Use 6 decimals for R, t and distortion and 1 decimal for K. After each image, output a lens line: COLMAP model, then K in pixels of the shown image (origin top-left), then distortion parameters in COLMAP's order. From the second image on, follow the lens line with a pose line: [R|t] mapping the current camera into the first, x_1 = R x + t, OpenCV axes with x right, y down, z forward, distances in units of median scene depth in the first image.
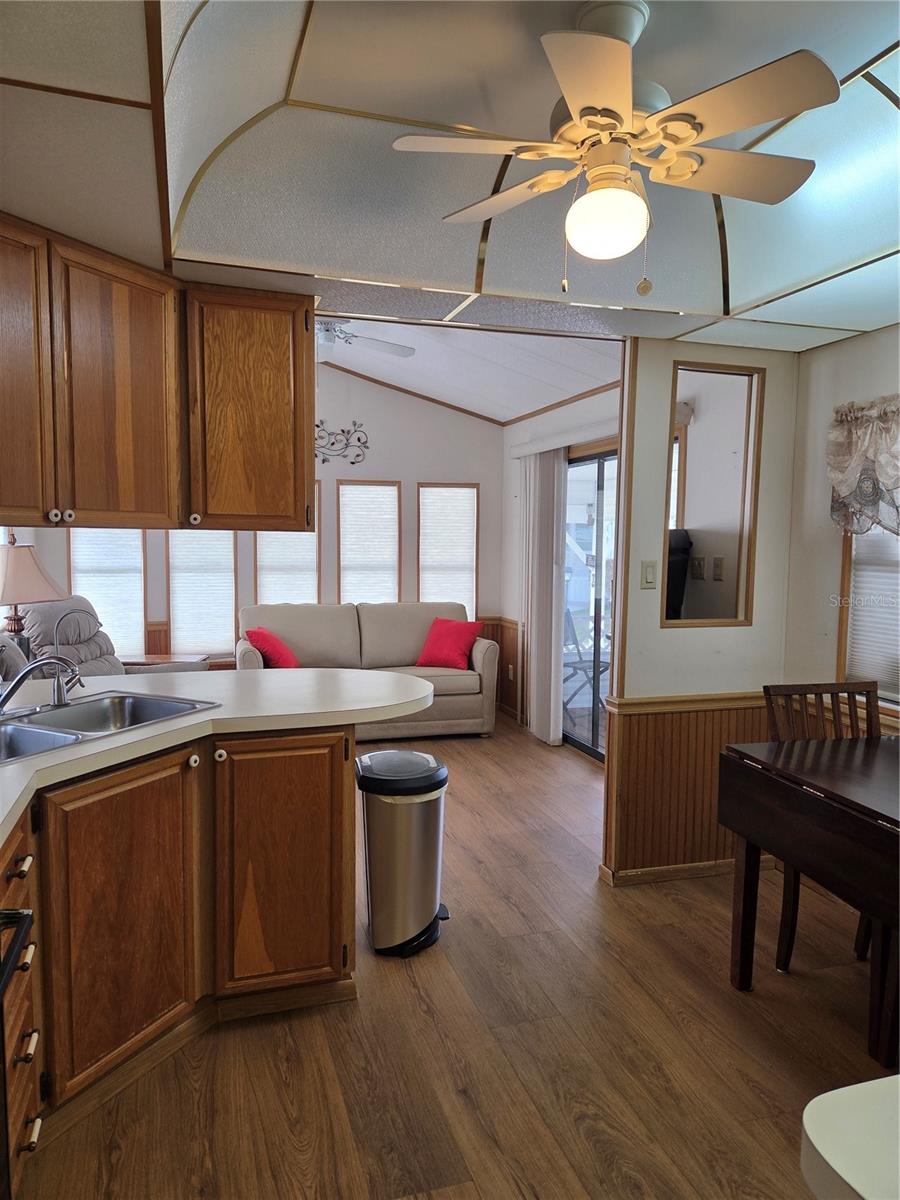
lens RADIAL K [[801.7, 0, 438.3], [0, 801.7, 597.7], [0, 0, 1]] dist [0.075064, -0.060645]
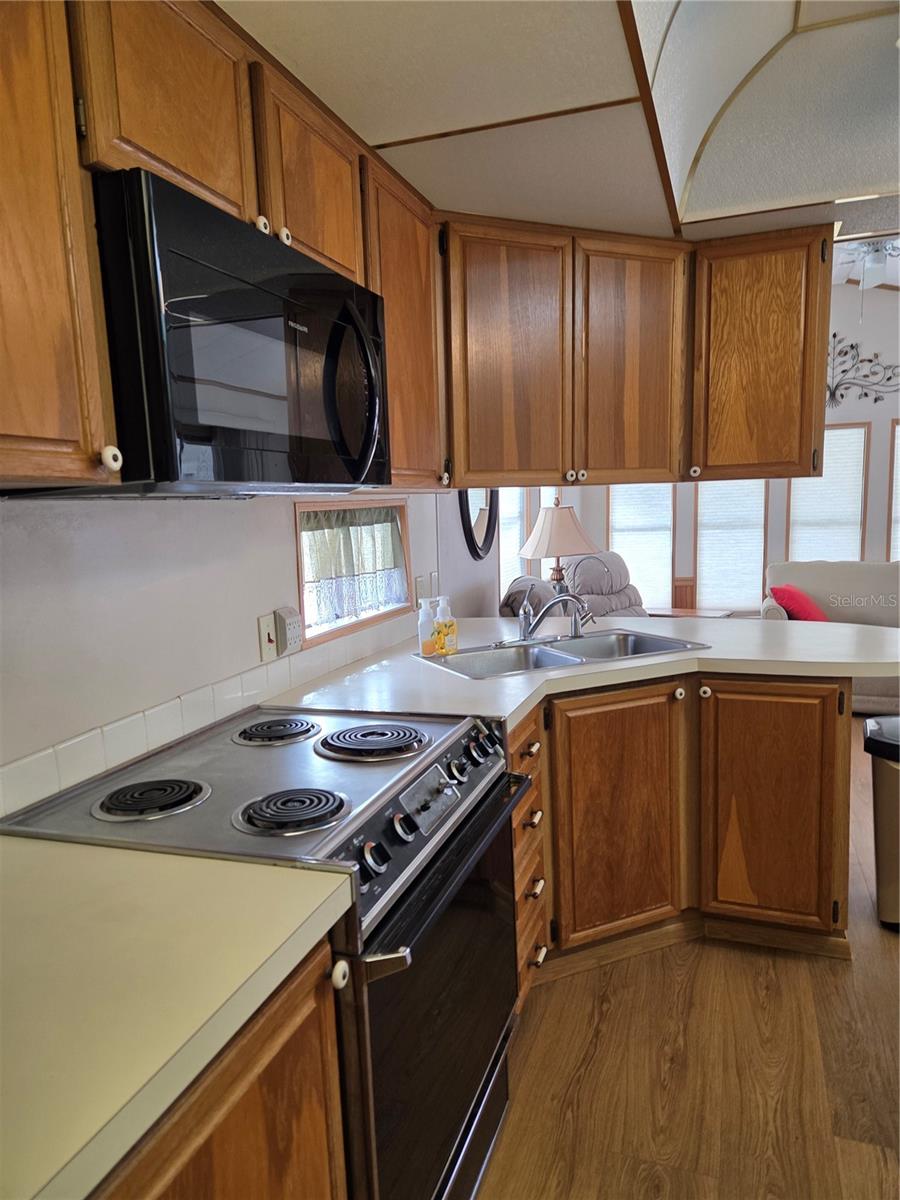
lens RADIAL K [[799.3, 0, 430.0], [0, 799.3, 612.6], [0, 0, 1]] dist [0.088269, -0.079688]
pose [[0.787950, 0.047687, -0.613890, 0.088072], [-0.007909, 0.997698, 0.067350, 0.019275], [0.615688, -0.048213, 0.786514, -0.058528]]
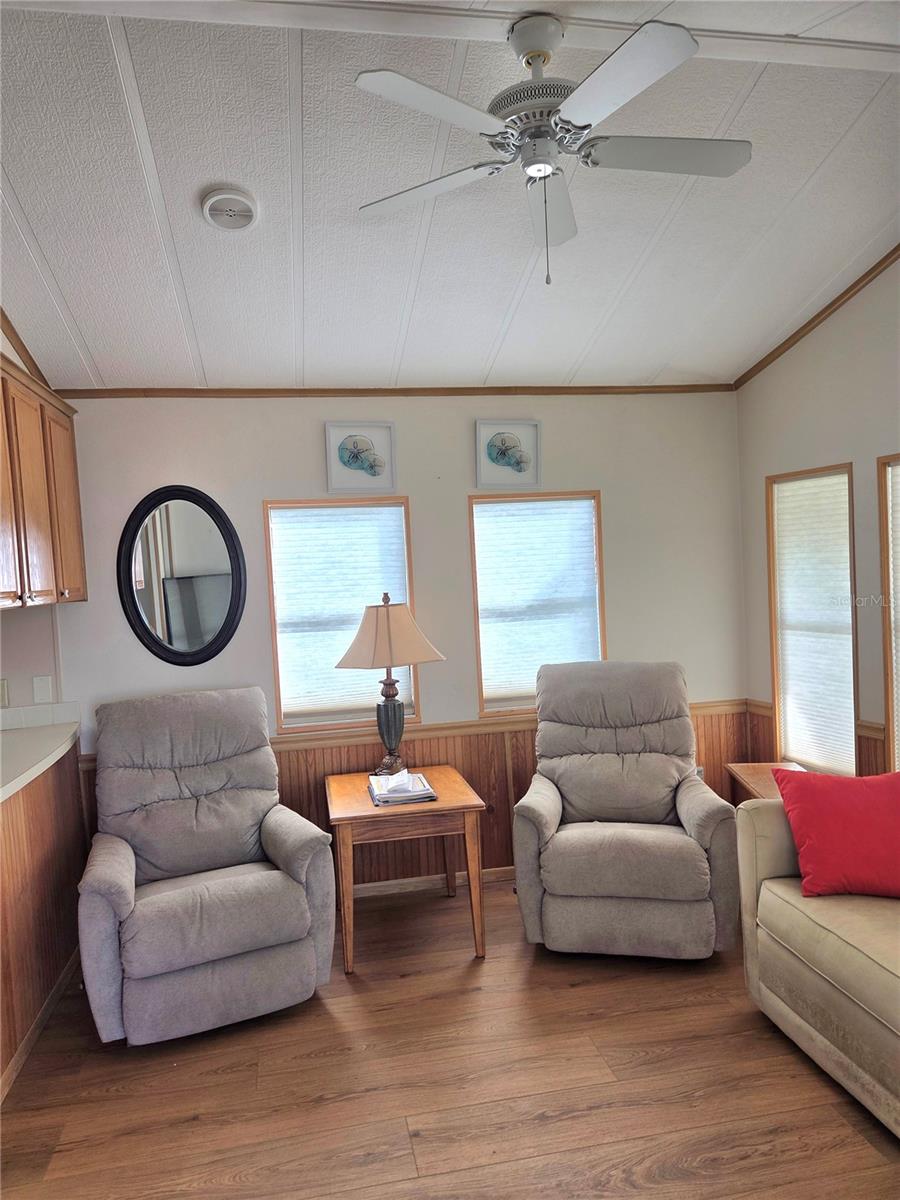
lens RADIAL K [[800.6, 0, 427.9], [0, 800.6, 612.7], [0, 0, 1]] dist [0.082008, -0.070016]
pose [[-0.122423, 0.043673, -0.991517, 0.632702], [-0.027450, 0.998500, 0.047370, -0.163865], [0.992098, 0.033016, -0.121040, 1.886529]]
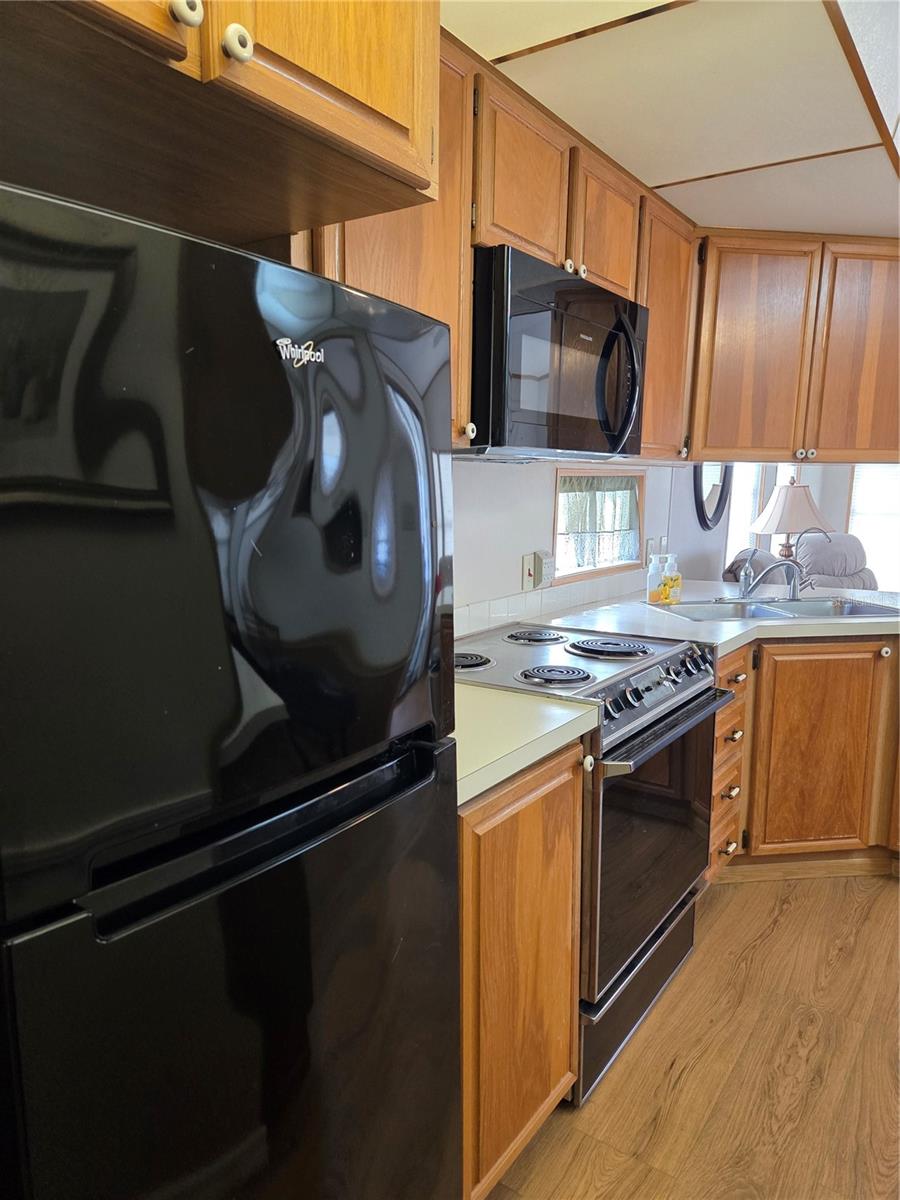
lens RADIAL K [[797.2, 0, 438.9], [0, 797.2, 614.4], [0, 0, 1]] dist [0.077073, -0.060149]
pose [[0.600348, 0.128755, -0.789306, 0.233211], [-0.068804, 0.991611, 0.109423, 0.051370], [0.796773, -0.011384, 0.604171, -0.261793]]
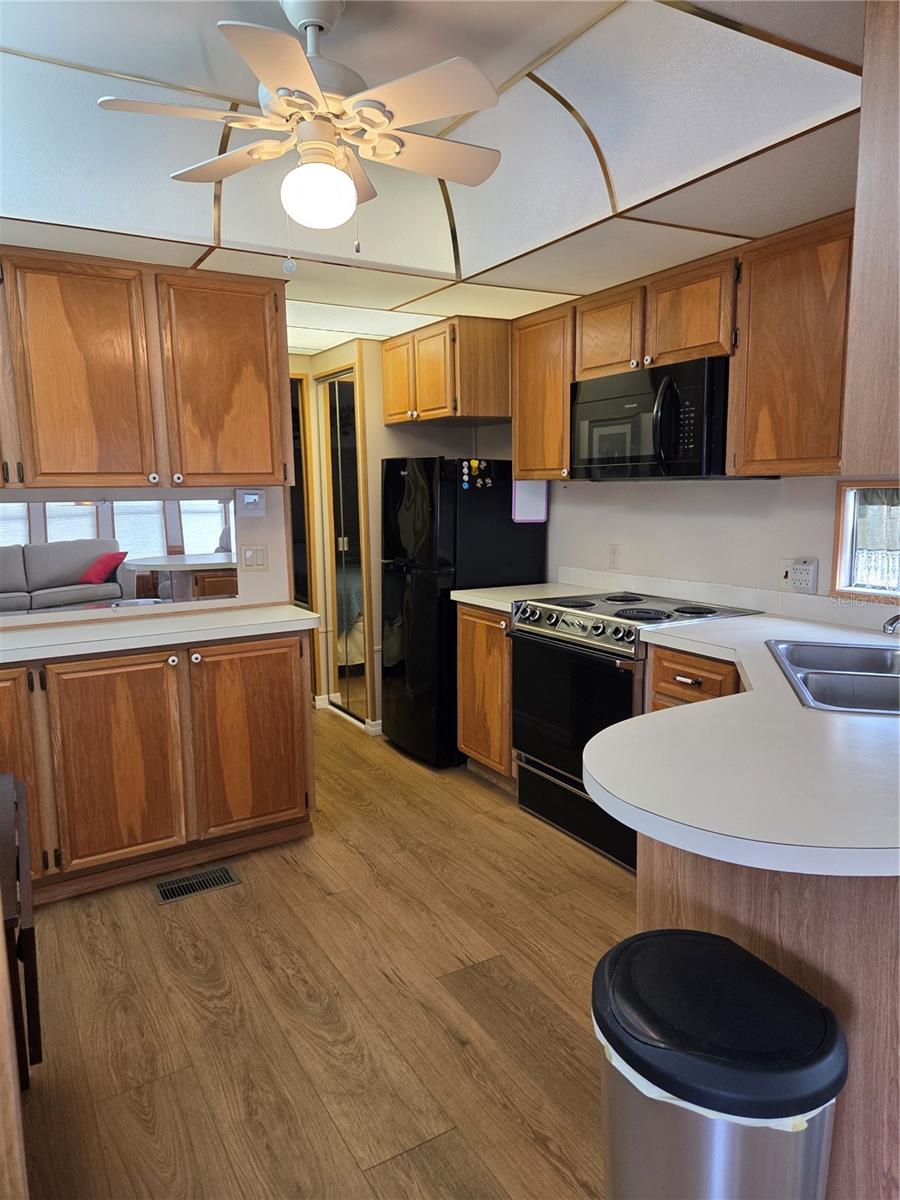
lens RADIAL K [[800.6, 0, 459.8], [0, 800.6, 600.4], [0, 0, 1]] dist [0.075273, -0.063261]
pose [[-0.971096, 0.037886, -0.235663, 0.222600], [-0.014640, 0.976010, 0.217234, -0.126163], [0.238239, 0.214405, -0.947245, 1.625514]]
